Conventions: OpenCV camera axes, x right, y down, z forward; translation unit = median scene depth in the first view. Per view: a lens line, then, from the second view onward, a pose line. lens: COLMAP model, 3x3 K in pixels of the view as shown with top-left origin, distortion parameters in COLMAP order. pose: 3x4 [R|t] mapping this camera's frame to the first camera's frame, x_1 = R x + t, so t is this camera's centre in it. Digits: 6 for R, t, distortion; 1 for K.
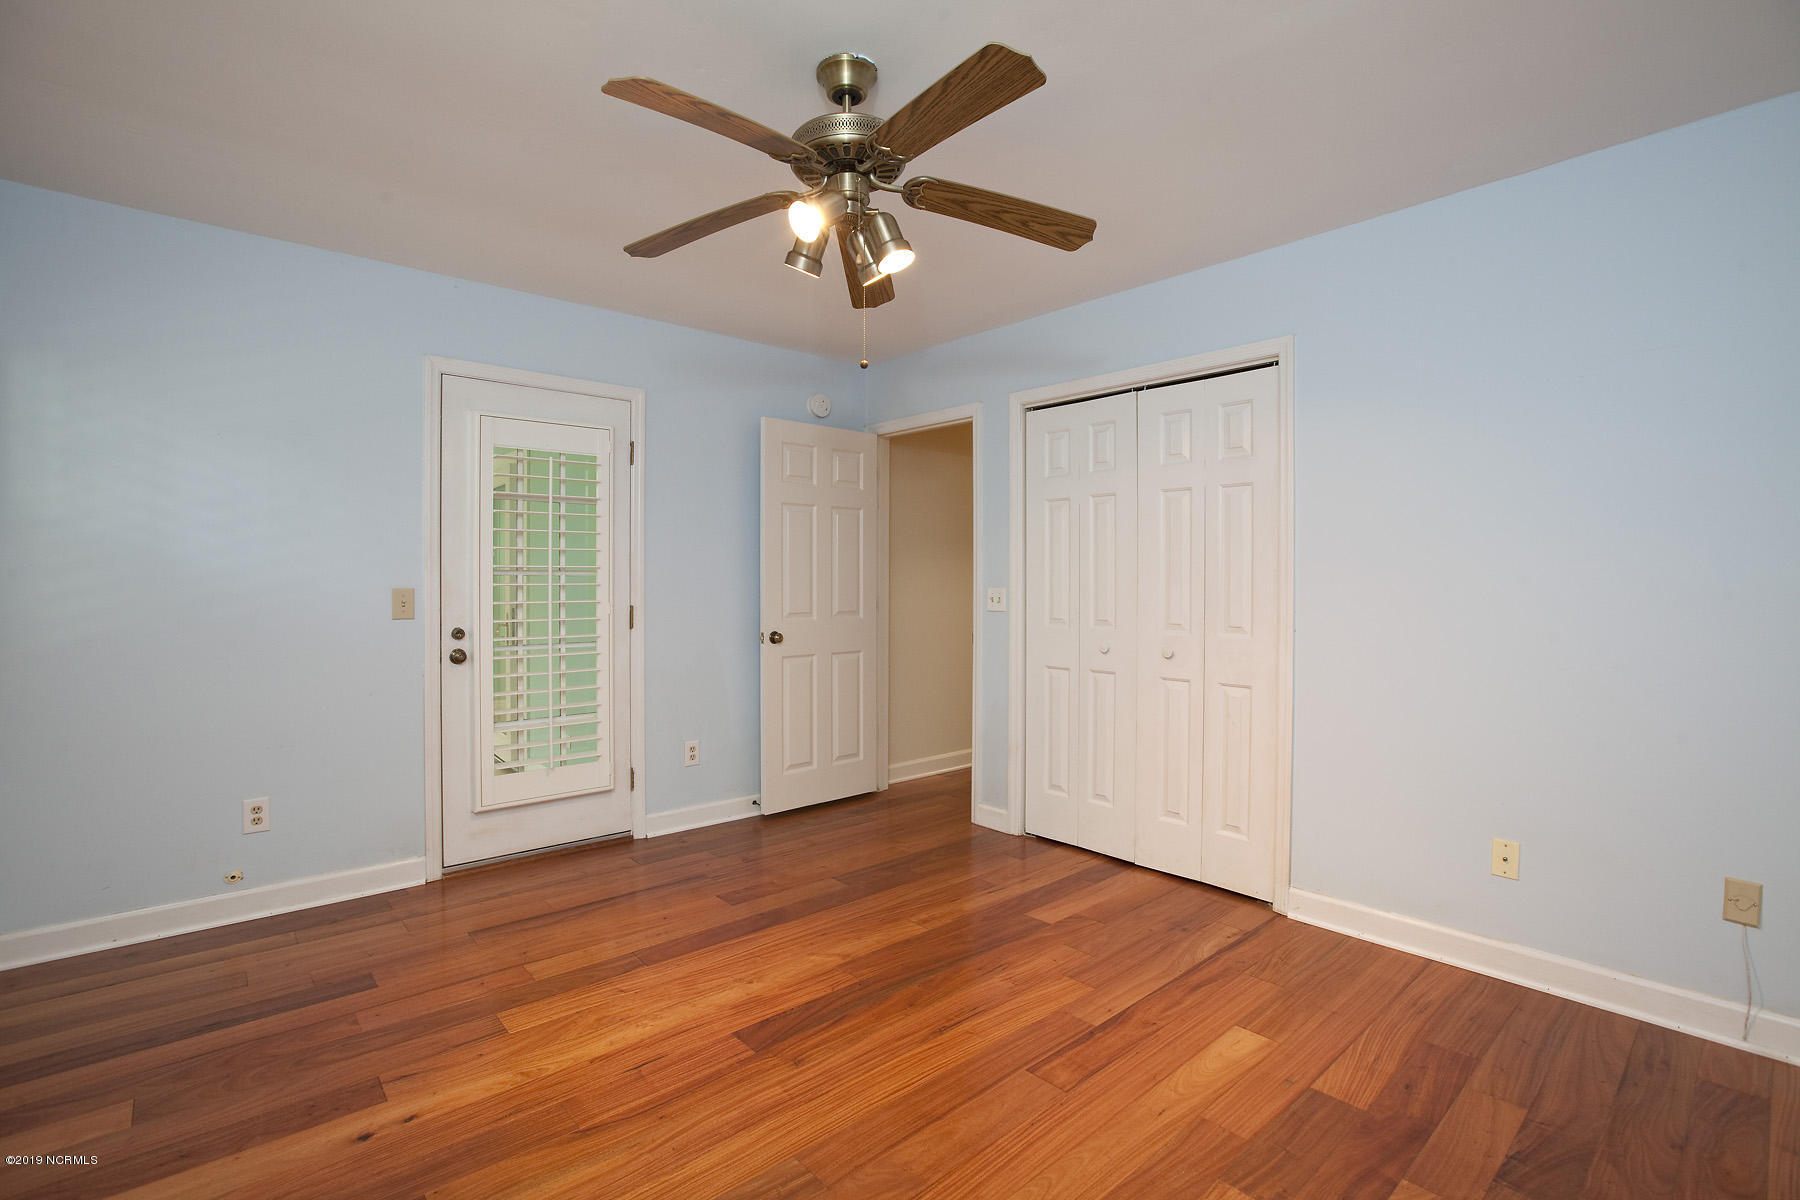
lens RADIAL K [[821.0, 0, 898.7], [0, 821.0, 591.1], [0, 0, 1]] dist [-0.049662, 0.014523]
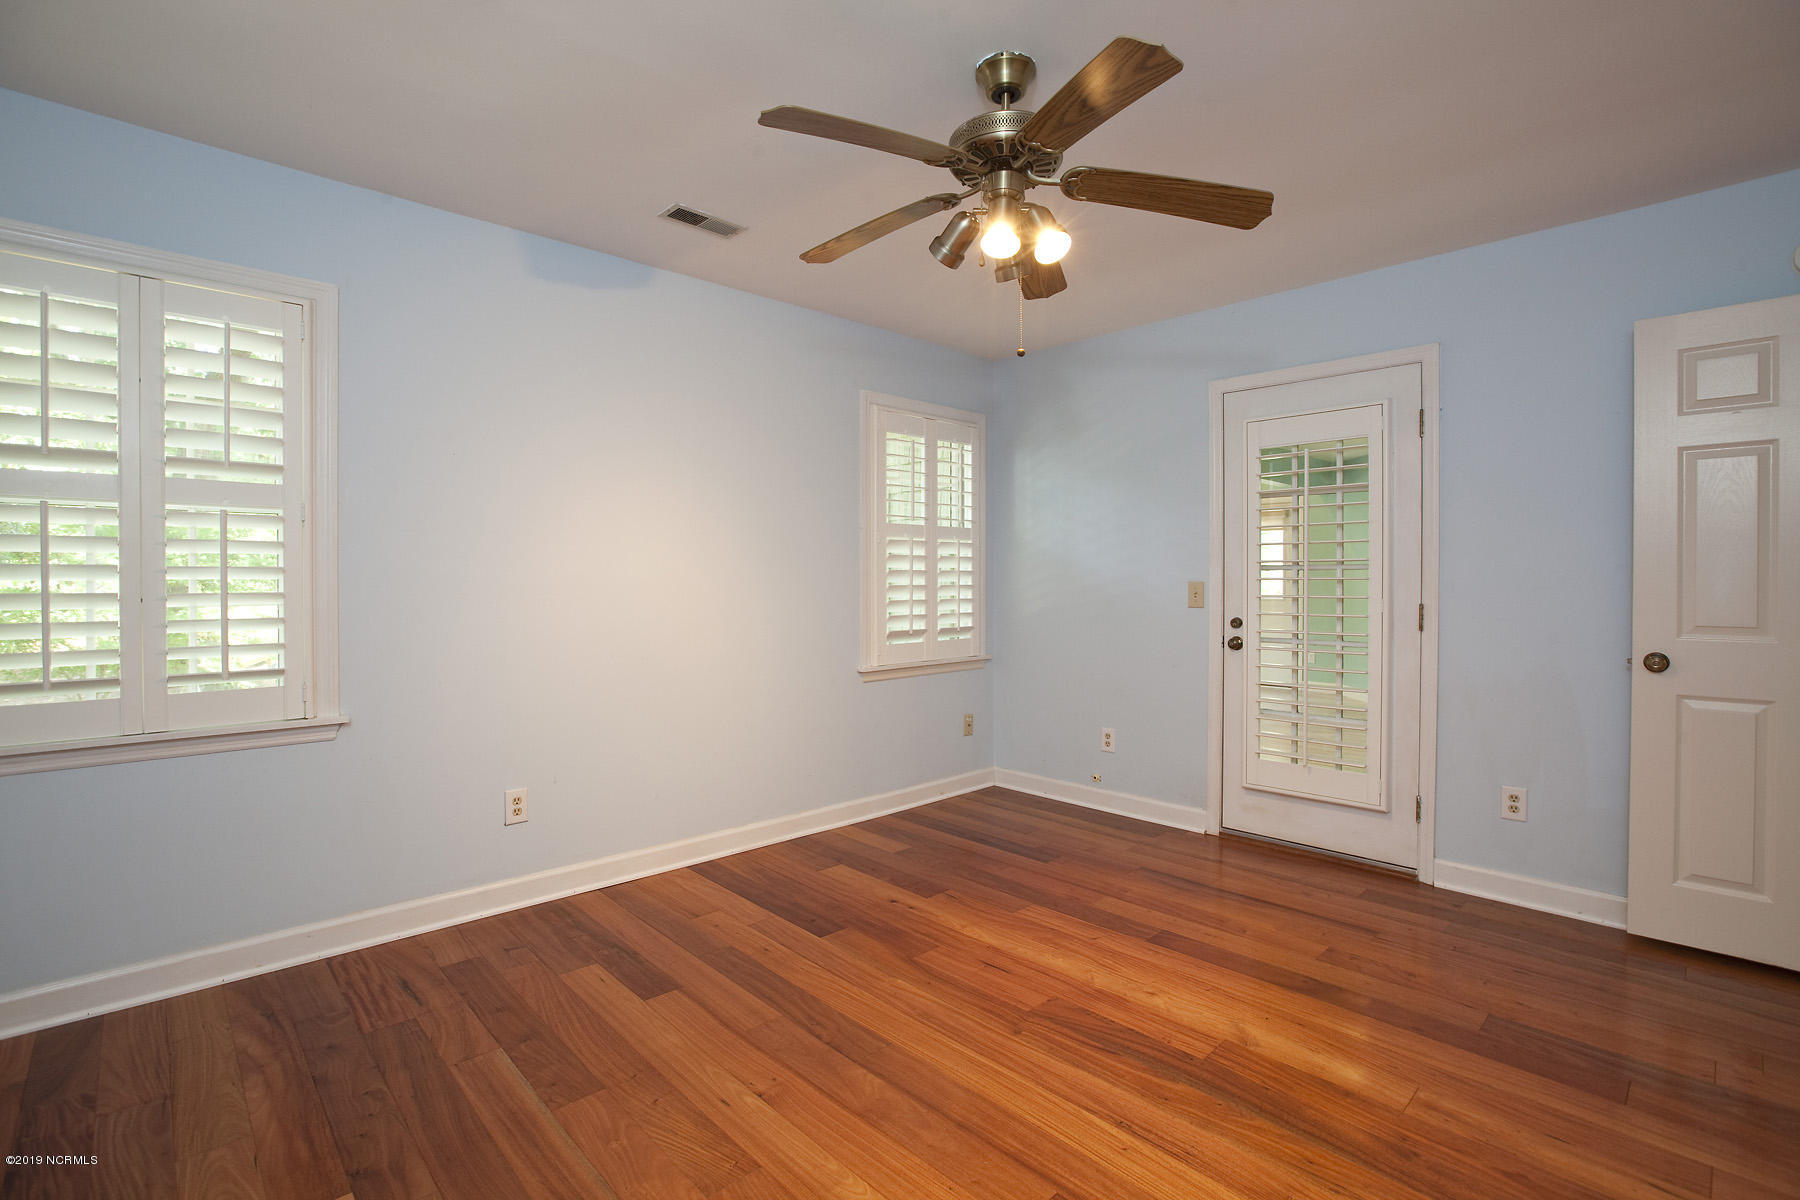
lens RADIAL K [[821.0, 0, 886.4], [0, 821.0, 591.3], [0, 0, 1]] dist [-0.049662, 0.014523]
pose [[0.023196, 0.015128, -0.999616, 0.576699], [-0.006850, 0.999864, 0.014973, -0.004694], [0.999707, 0.006500, 0.023297, 0.501778]]
